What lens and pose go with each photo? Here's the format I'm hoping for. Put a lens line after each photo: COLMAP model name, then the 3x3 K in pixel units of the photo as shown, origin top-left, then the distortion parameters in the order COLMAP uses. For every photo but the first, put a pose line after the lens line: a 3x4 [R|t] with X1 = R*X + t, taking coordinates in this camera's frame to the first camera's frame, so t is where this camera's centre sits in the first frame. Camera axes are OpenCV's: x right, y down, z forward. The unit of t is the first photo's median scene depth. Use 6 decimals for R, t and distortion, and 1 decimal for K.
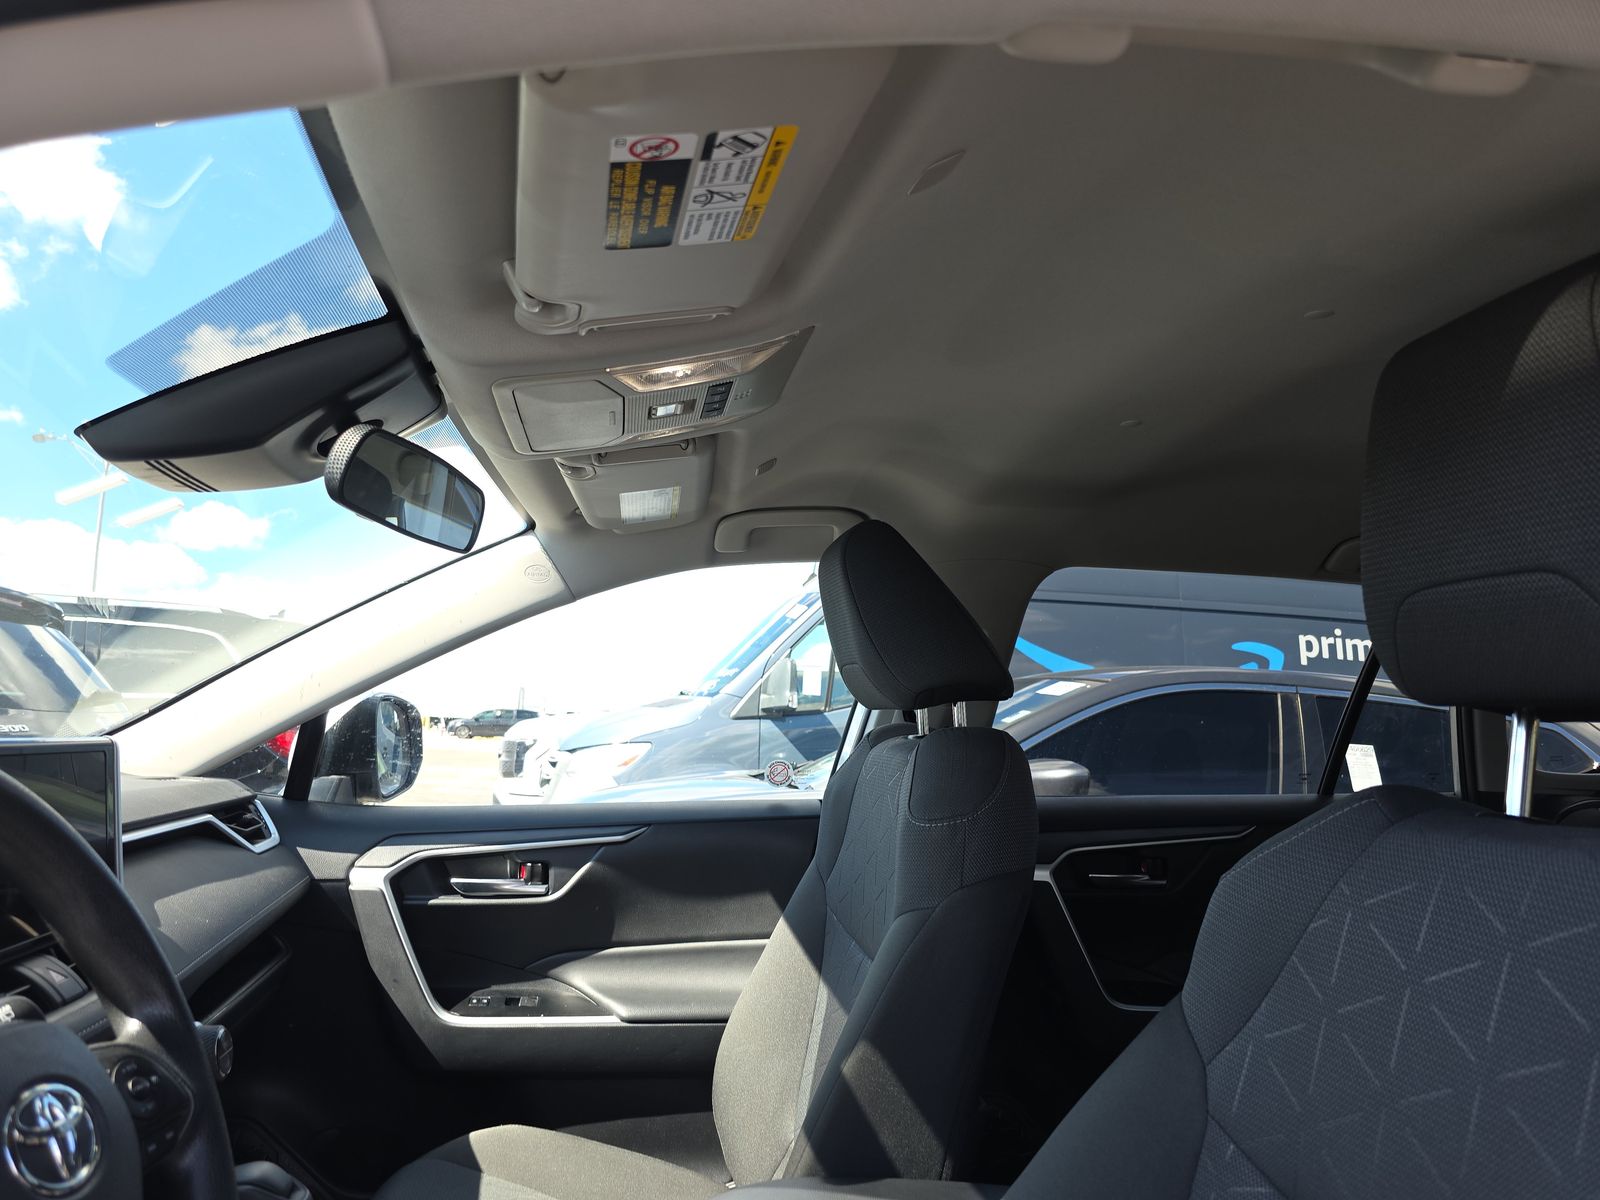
lens RADIAL K [[1087.7, 0, 799.5], [0, 1087.7, 600.7], [0, 0, 1]] dist [-0.002606, -0.000261]
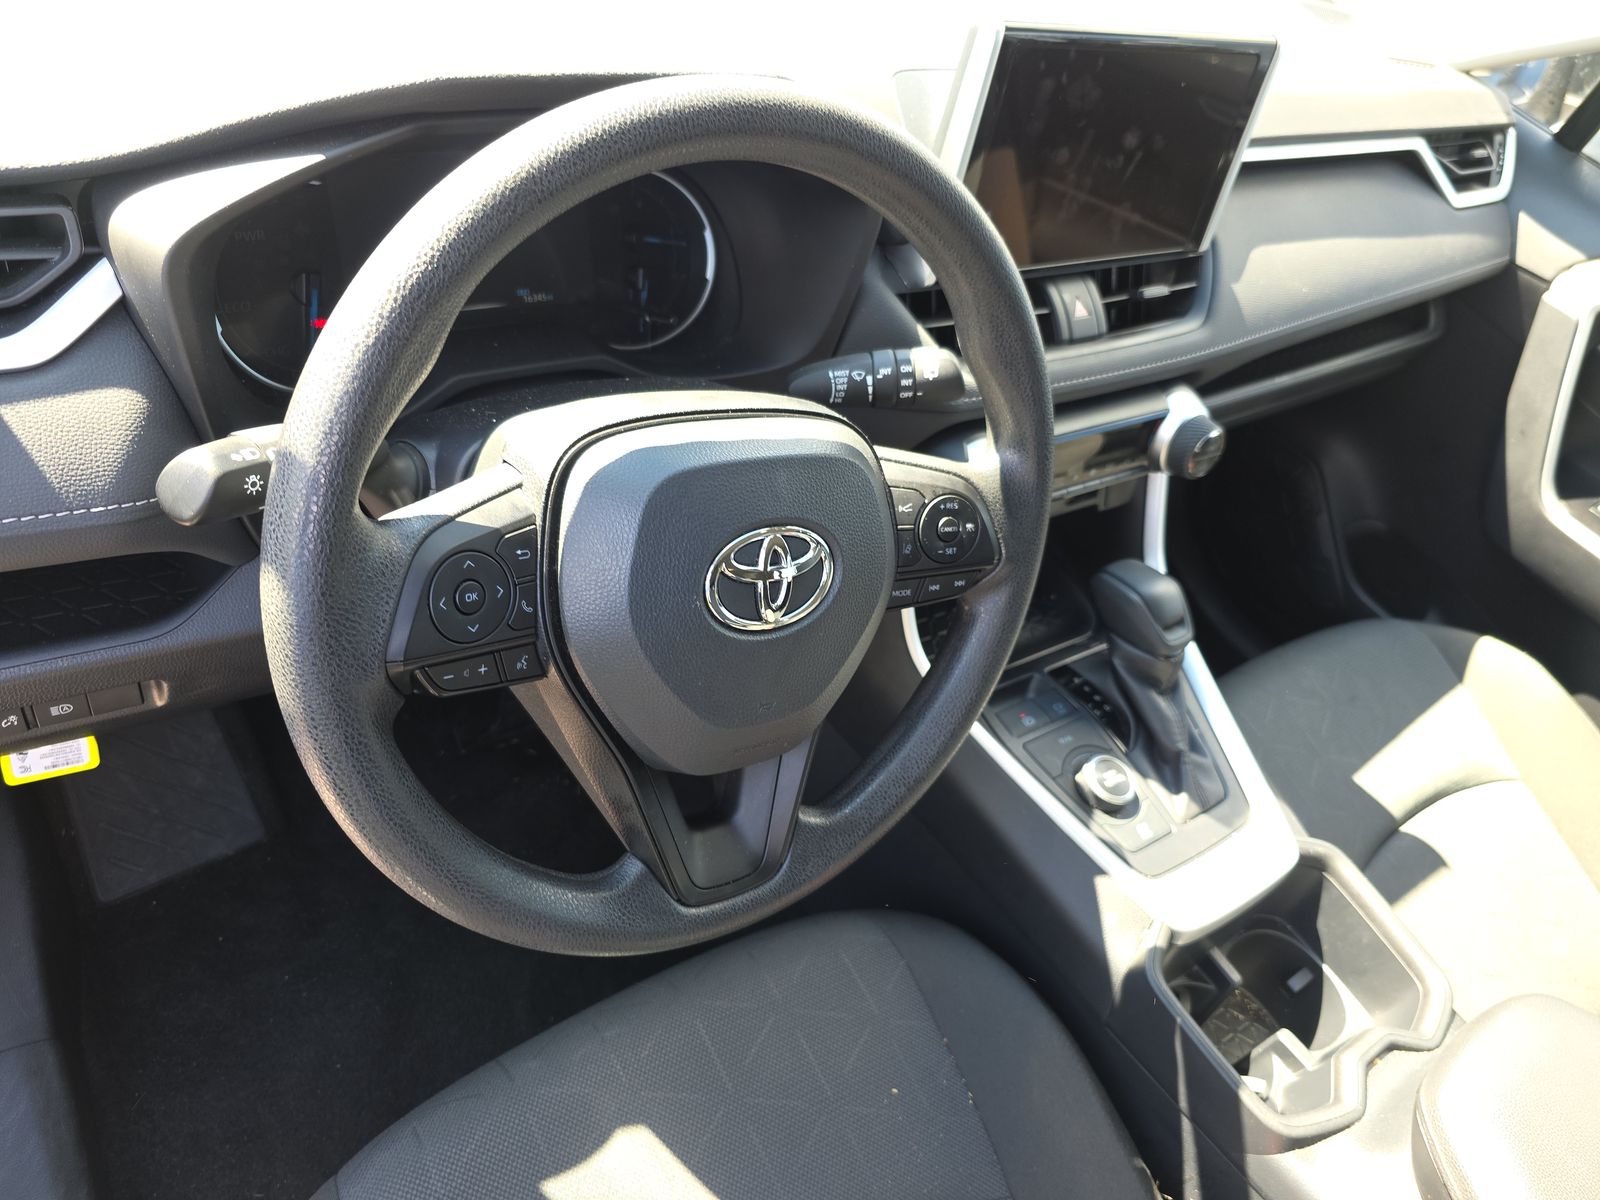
lens RADIAL K [[1087.7, 0, 799.2], [0, 1087.7, 597.7], [0, 0, 1]] dist [-0.002606, -0.000261]
pose [[0.408348, 0.665378, -0.624920, -0.013622], [-0.101180, 0.713373, 0.693442, -0.074796], [0.907202, -0.219936, 0.358627, 0.256238]]
